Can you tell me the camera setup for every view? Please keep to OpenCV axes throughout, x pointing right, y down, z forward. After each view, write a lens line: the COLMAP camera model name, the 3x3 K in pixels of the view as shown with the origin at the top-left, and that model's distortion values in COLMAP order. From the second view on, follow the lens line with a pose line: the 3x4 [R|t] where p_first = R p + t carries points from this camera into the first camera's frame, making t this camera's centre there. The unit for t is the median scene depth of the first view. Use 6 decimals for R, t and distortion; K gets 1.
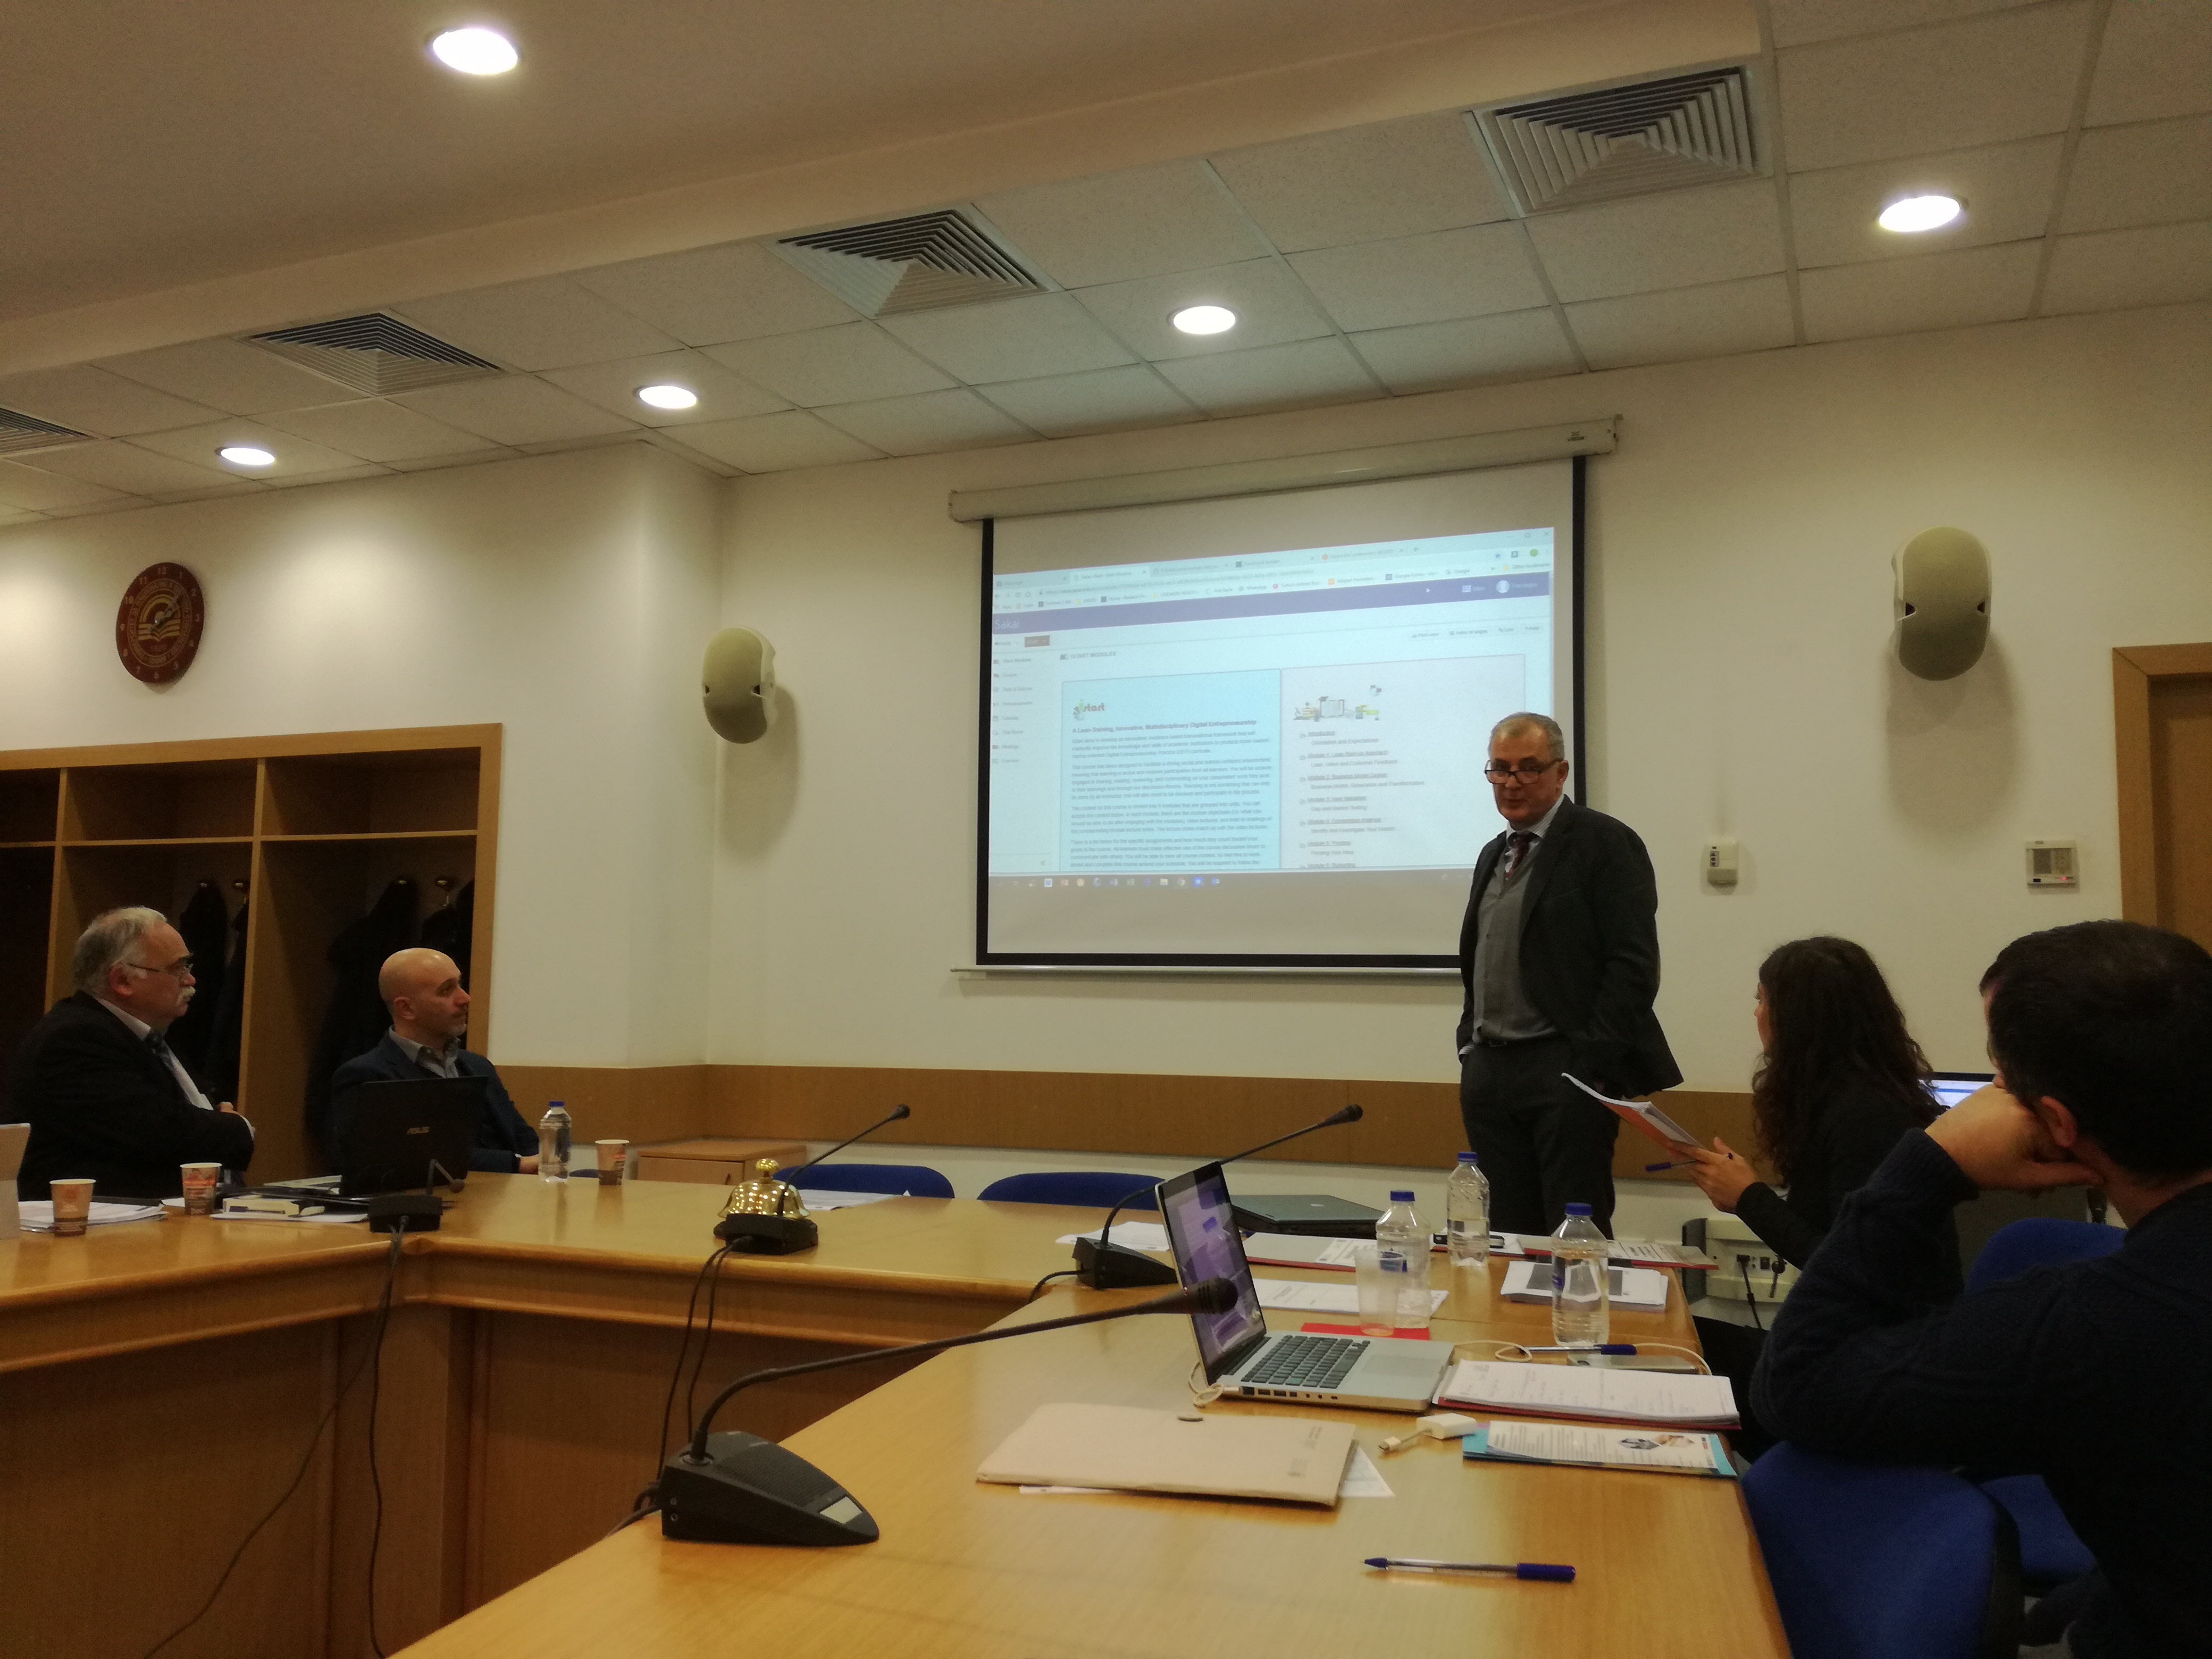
lens RADIAL K [[1790.0, 0, 1097.4], [0, 1790.0, 830.3], [0, 0, 1]] dist [0.004953, -0.070873]
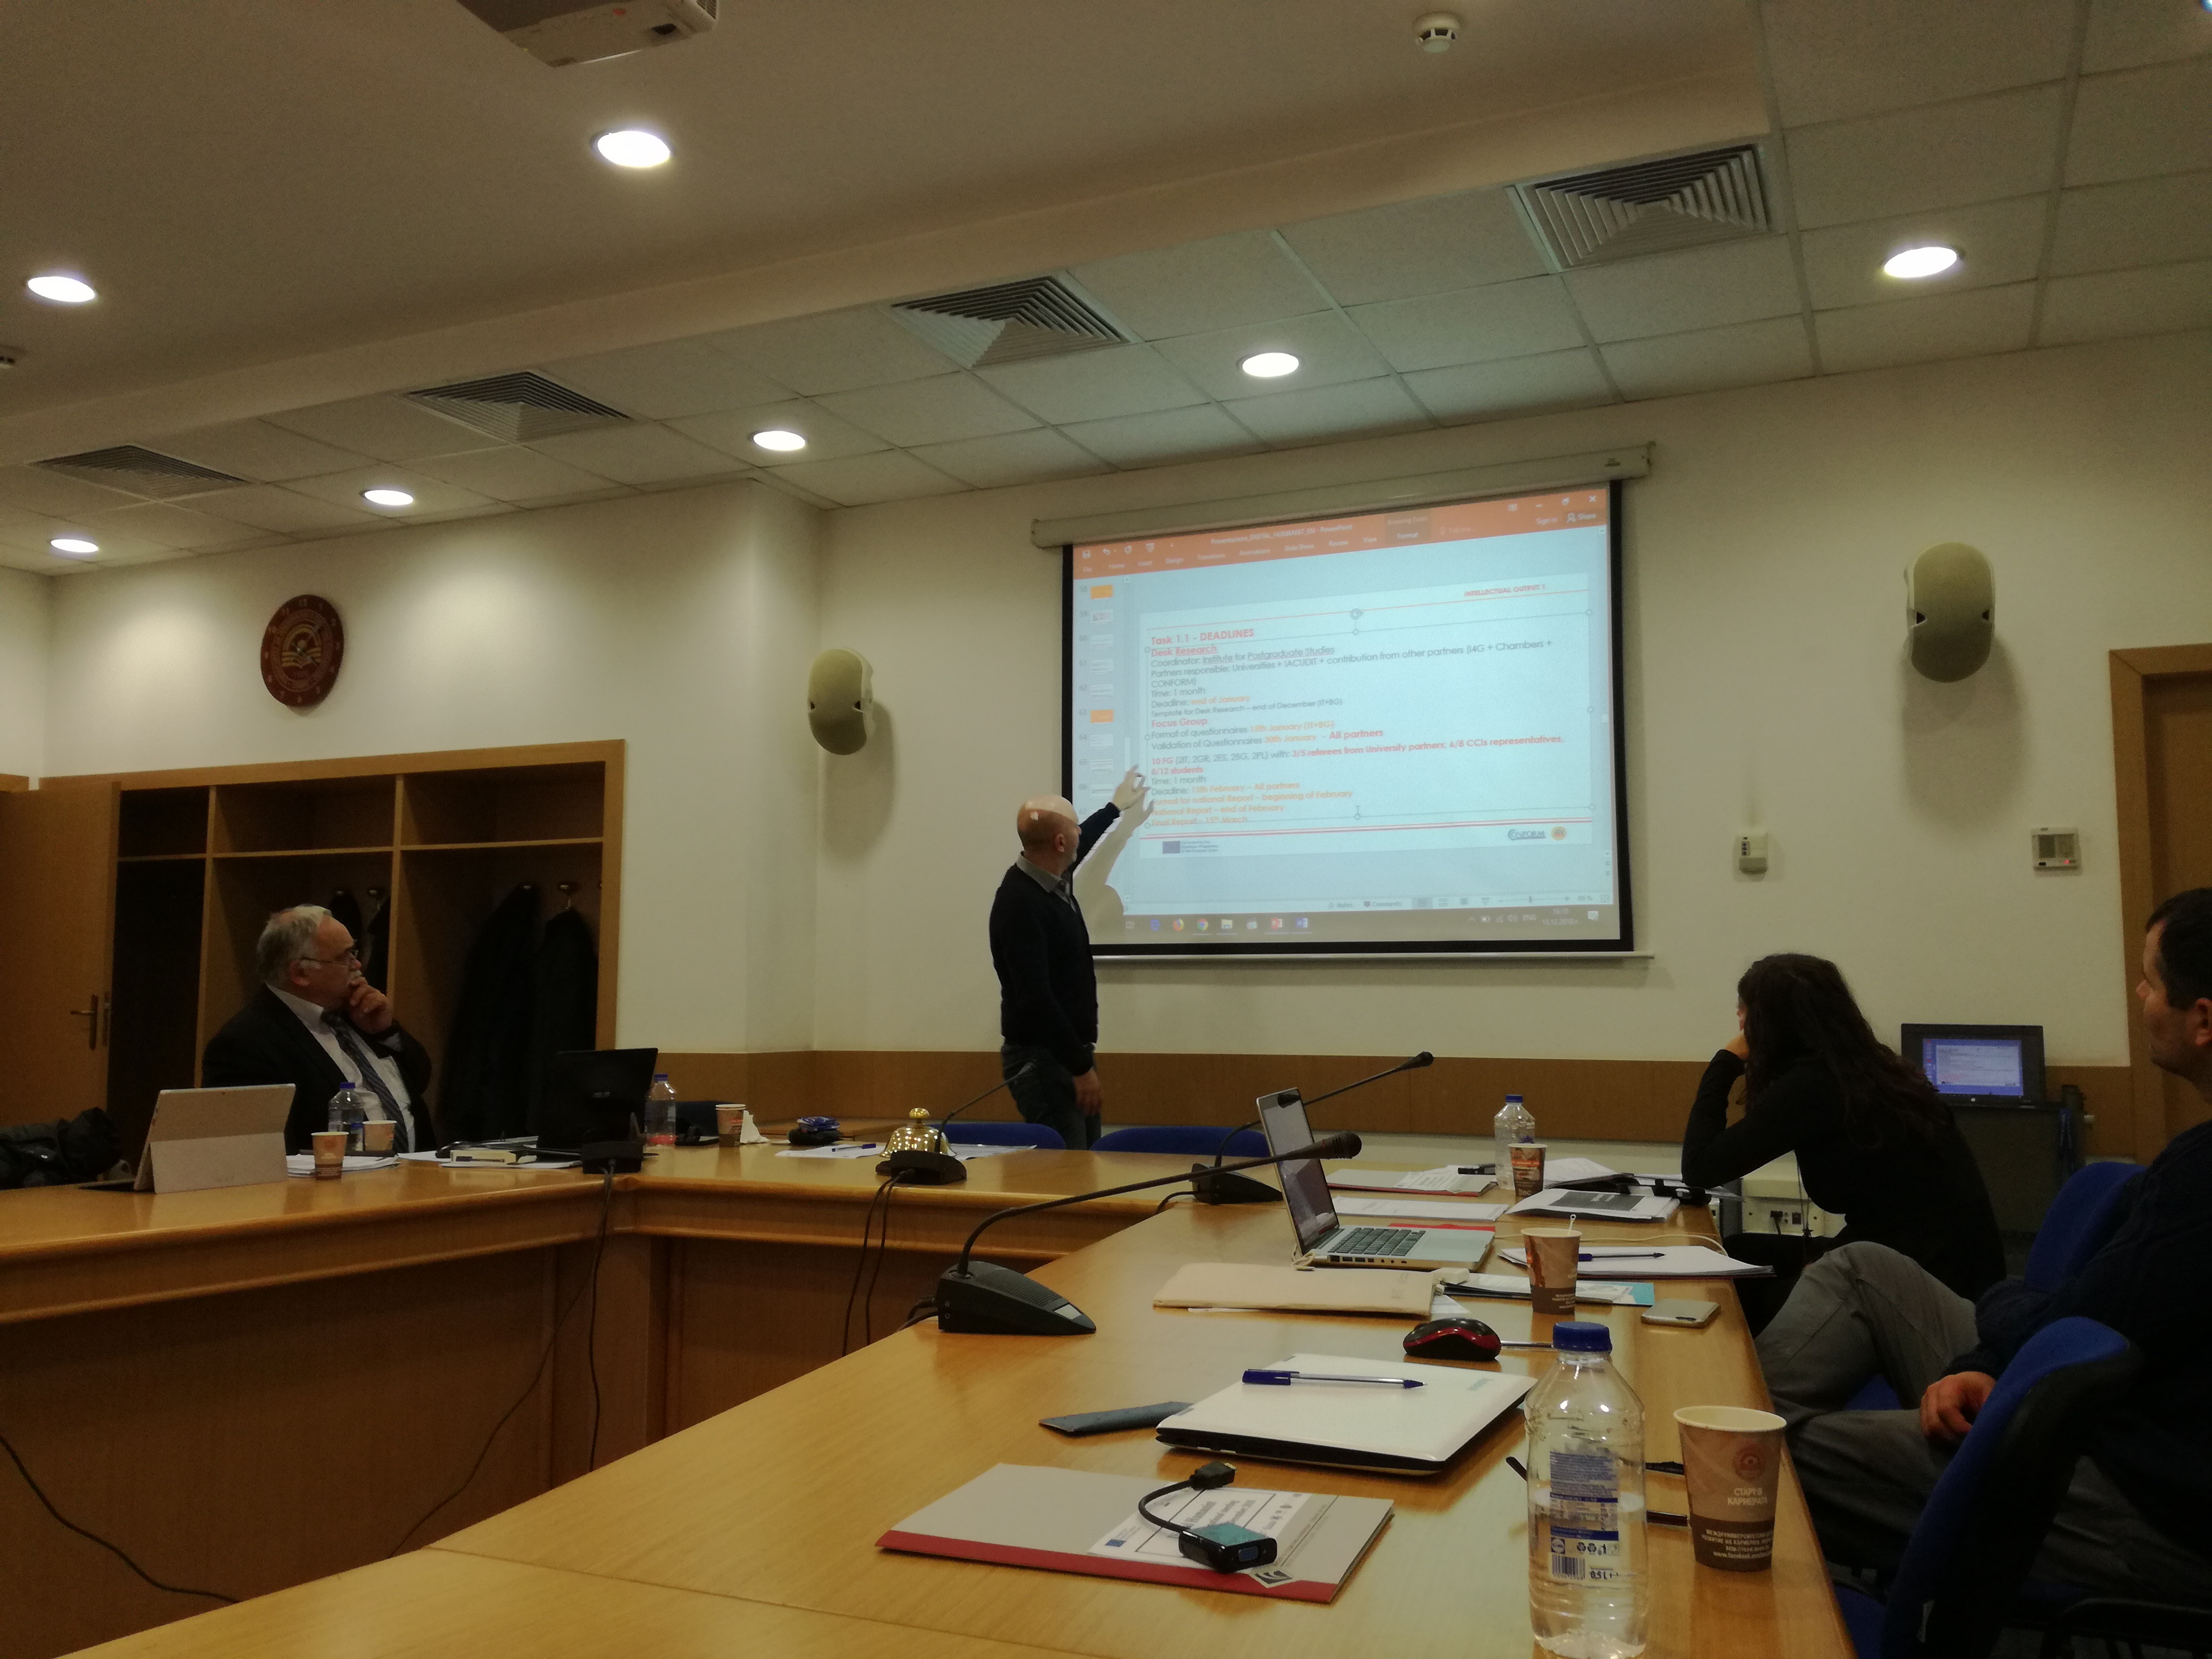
lens RADIAL K [[1790.0, 0, 1090.2], [0, 1790.0, 835.0], [0, 0, 1]] dist [0.004953, -0.070873]
pose [[0.999514, -0.012137, -0.028696, -0.022664], [0.012078, 0.999925, -0.002224, 0.005334], [0.028721, 0.001876, 0.999586, -0.100794]]
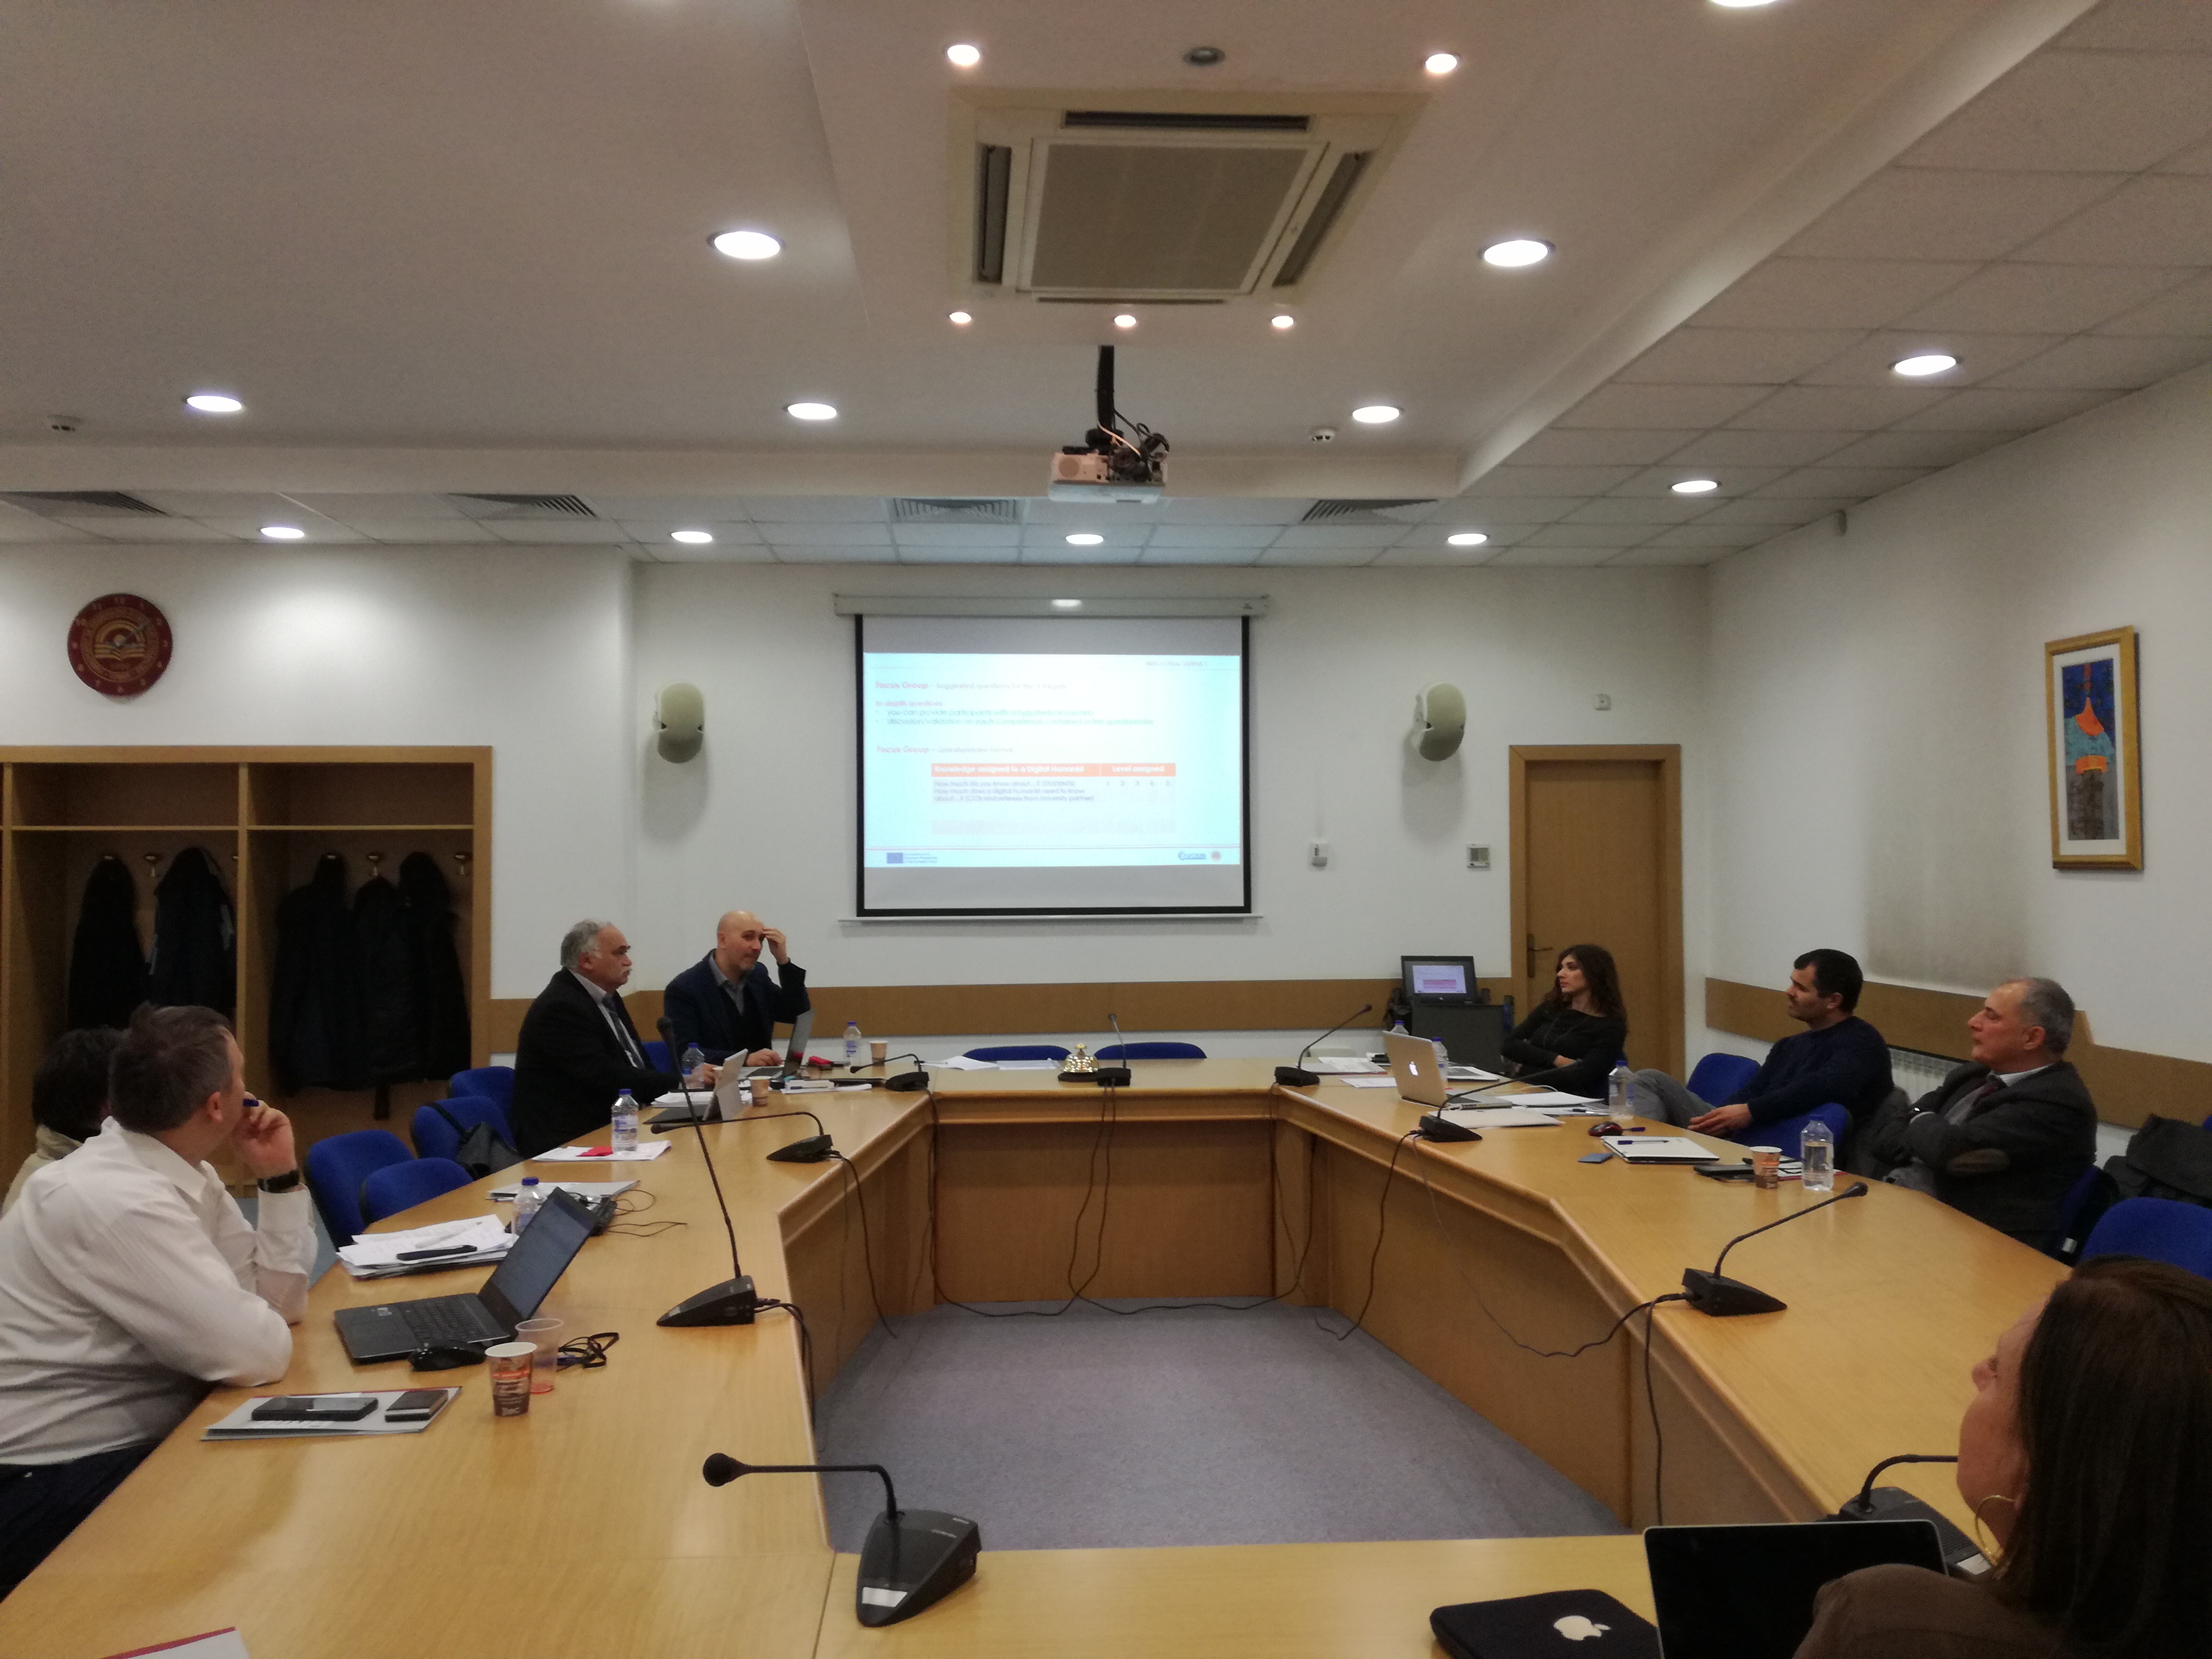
lens RADIAL K [[1790.0, 0, 1100.5], [0, 1790.0, 824.5], [0, 0, 1]] dist [0.004953, -0.070873]
pose [[0.887536, -0.008691, 0.460656, -0.677462], [-0.023914, 0.997605, 0.064898, -0.122843], [-0.460117, -0.068615, 0.885203, -0.495564]]
